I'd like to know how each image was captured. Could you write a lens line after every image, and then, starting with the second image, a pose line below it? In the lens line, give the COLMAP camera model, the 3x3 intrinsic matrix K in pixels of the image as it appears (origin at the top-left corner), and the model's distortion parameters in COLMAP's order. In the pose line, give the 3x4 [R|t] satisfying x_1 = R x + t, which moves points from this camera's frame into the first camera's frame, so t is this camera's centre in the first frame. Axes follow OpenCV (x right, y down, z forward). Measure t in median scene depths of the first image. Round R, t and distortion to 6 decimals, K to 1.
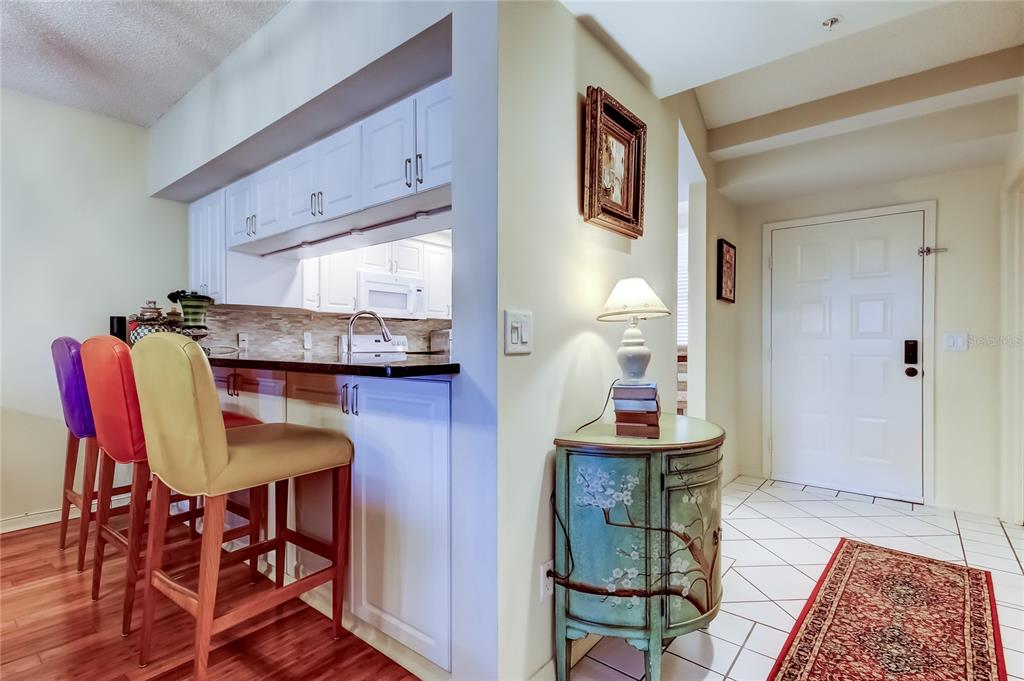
lens RADIAL K [[480.9, 0, 503.4], [0, 480.9, 342.7], [0, 0, 1]] dist [0.017136, -0.001409]
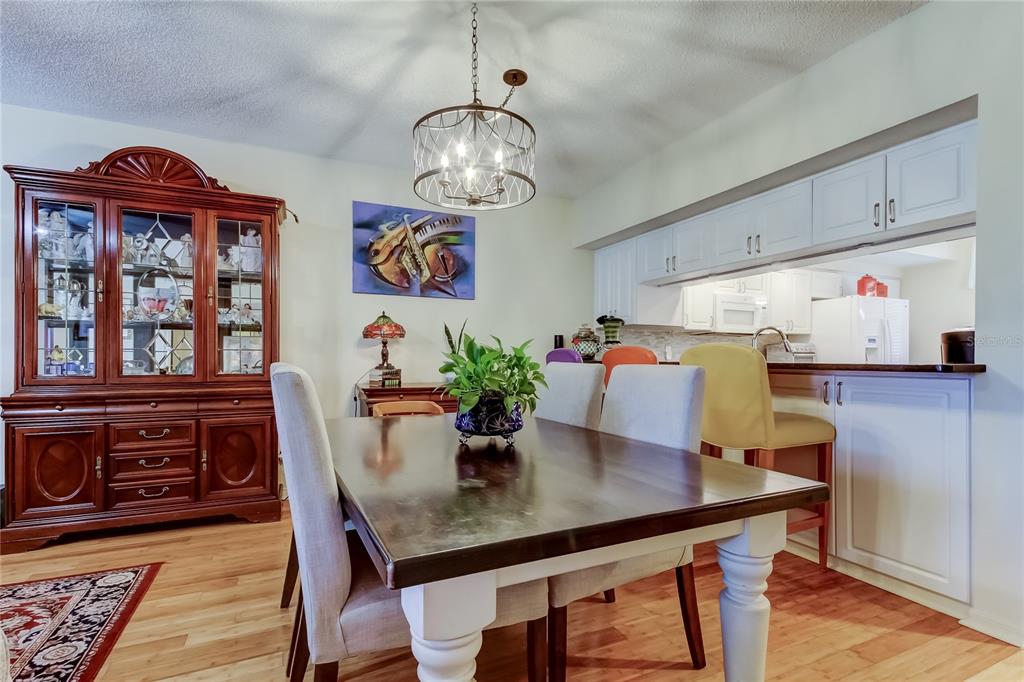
lens RADIAL K [[480.9, 0, 516.7], [0, 480.9, 358.6], [0, 0, 1]] dist [0.017136, -0.001409]
pose [[0.899791, 0.006089, -0.436279, -0.513338], [-0.007031, 0.999975, -0.000544, 0.028637], [0.436264, 0.003557, 0.899811, -0.570636]]
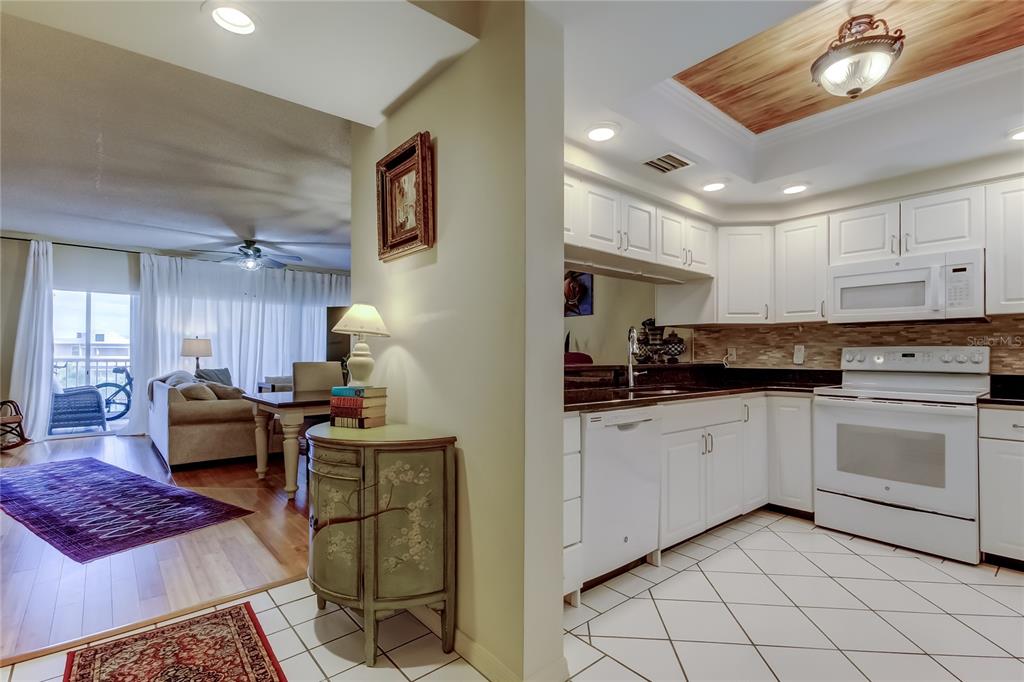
lens RADIAL K [[480.9, 0, 525.5], [0, 480.9, 353.2], [0, 0, 1]] dist [0.017136, -0.001409]
pose [[-0.161539, -0.002813, -0.986862, 1.330782], [-0.007697, 0.999969, -0.001591, -0.003783], [0.986836, 0.007339, -0.161555, 1.495026]]
